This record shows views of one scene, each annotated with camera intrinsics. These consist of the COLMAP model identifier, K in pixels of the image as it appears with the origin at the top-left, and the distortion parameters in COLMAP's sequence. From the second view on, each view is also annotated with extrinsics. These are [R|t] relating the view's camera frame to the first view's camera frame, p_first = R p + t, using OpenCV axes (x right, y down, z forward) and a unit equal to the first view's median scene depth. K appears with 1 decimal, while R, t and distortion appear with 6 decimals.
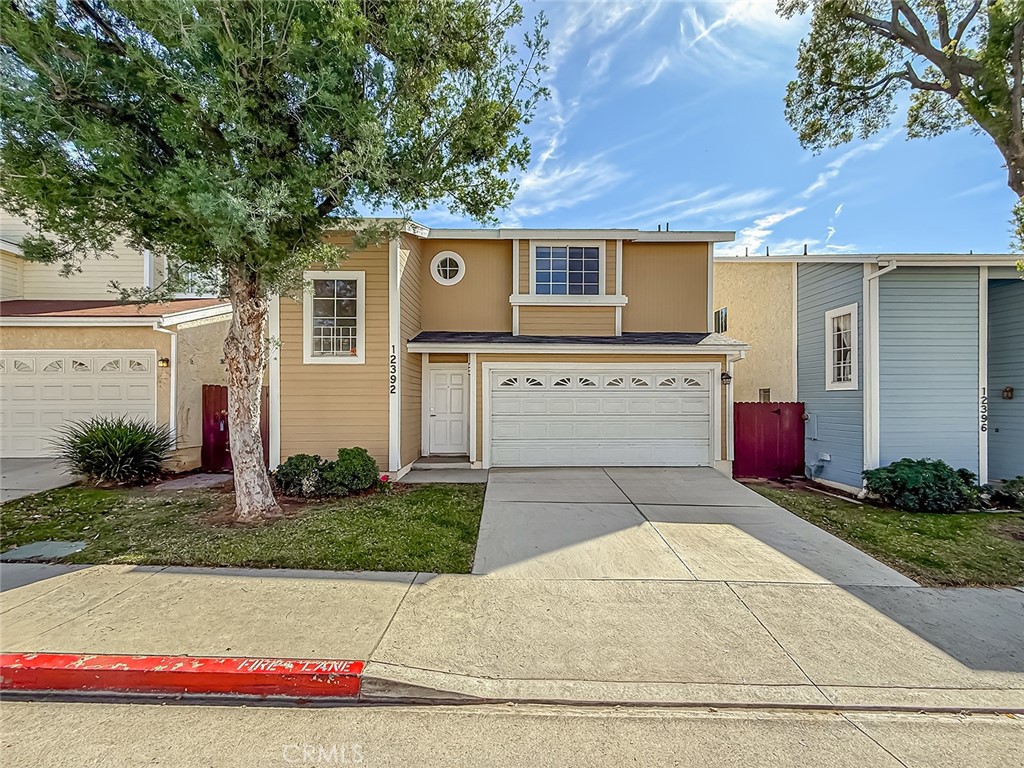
lens RADIAL K [[418.2, 0, 511.8], [0, 418.2, 366.5], [0, 0, 1]] dist [0.000593, -0.000140]
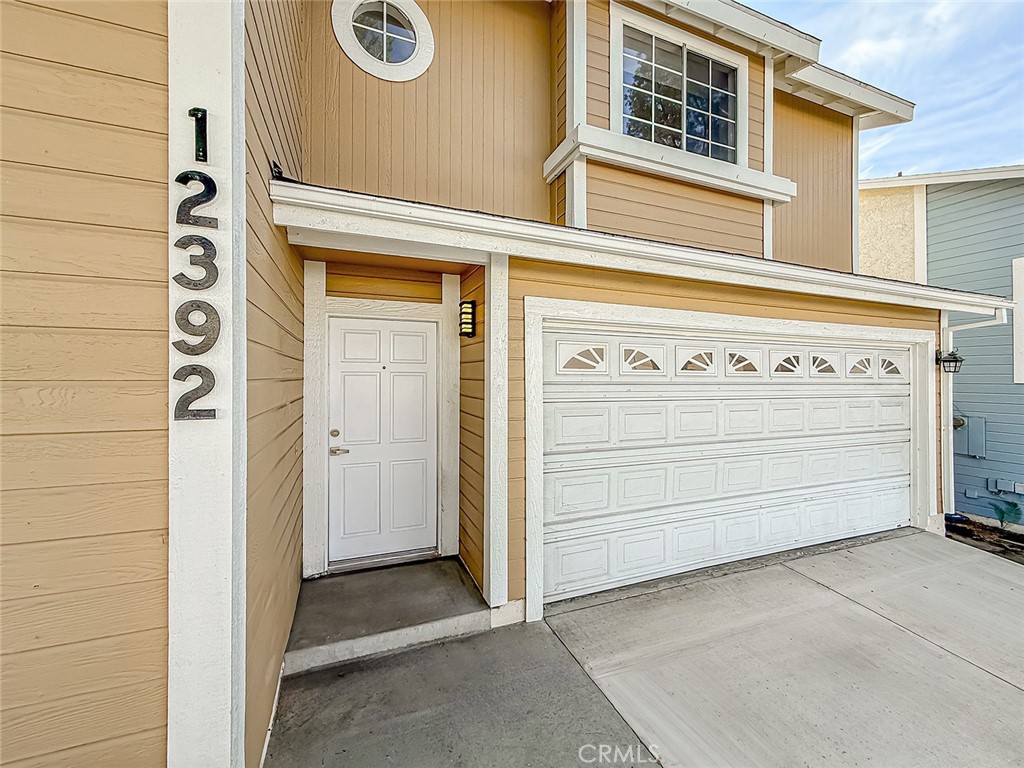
lens RADIAL K [[418.2, 0, 511.8], [0, 418.2, 366.5], [0, 0, 1]] dist [0.000593, -0.000140]
pose [[0.932896, 0.015546, 0.359809, -0.196801], [-0.037917, 0.997755, 0.055202, 0.026477], [-0.358143, -0.065140, 0.931392, 0.695465]]
